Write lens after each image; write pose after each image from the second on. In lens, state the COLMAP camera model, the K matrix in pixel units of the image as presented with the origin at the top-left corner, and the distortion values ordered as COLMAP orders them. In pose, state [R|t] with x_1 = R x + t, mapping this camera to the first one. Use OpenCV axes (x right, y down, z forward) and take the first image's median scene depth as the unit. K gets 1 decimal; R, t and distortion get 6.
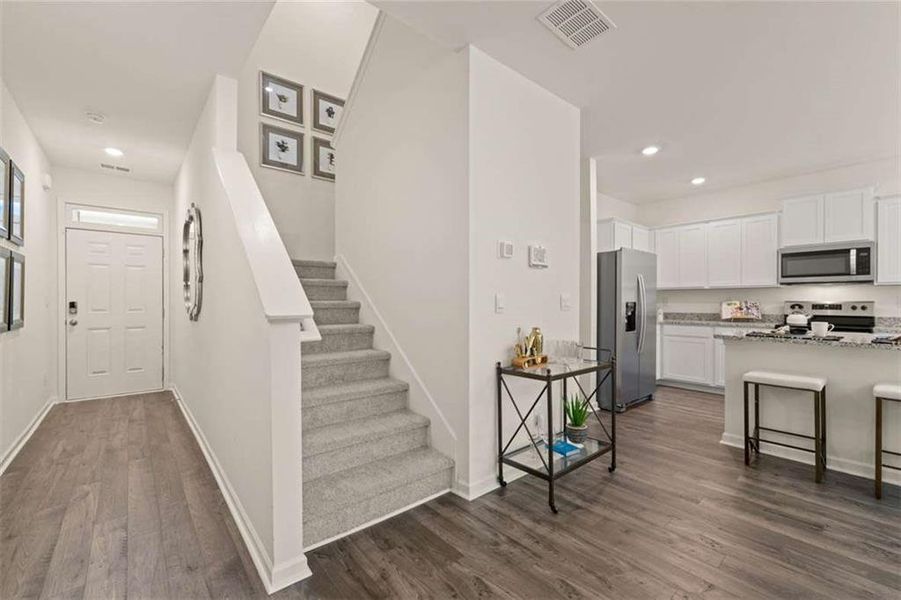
lens RADIAL K [[382.0, 0, 448.6], [0, 382.0, 302.6], [0, 0, 1]] dist [-0.000166, -0.000911]
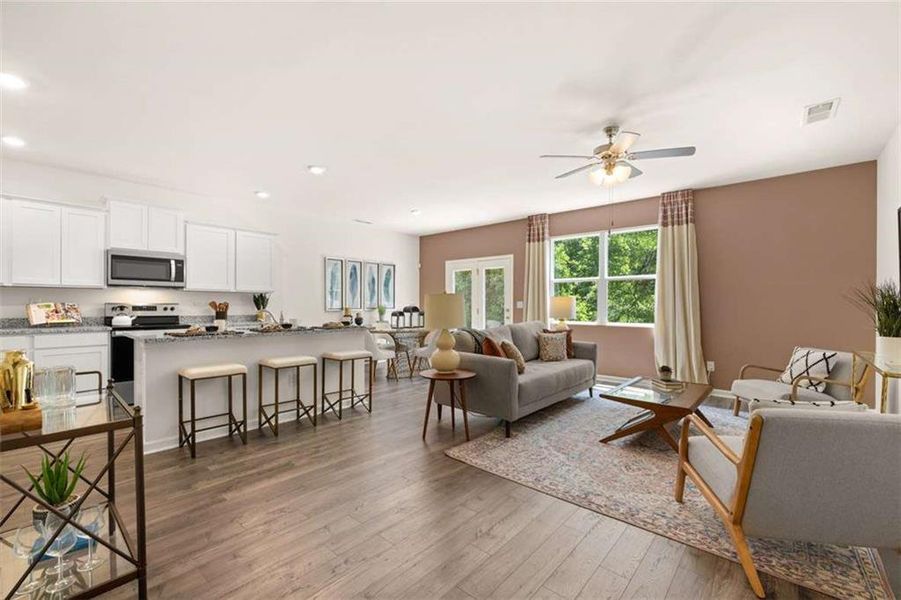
lens RADIAL K [[376.1, 0, 449.5], [0, 376.1, 306.0], [0, 0, 1]] dist [-0.004770, 0.000907]
pose [[-0.136413, -0.001495, 0.990651, -0.214780], [0.002126, 0.999996, 0.001801, 0.004683], [-0.990650, 0.002351, -0.136409, 0.281463]]
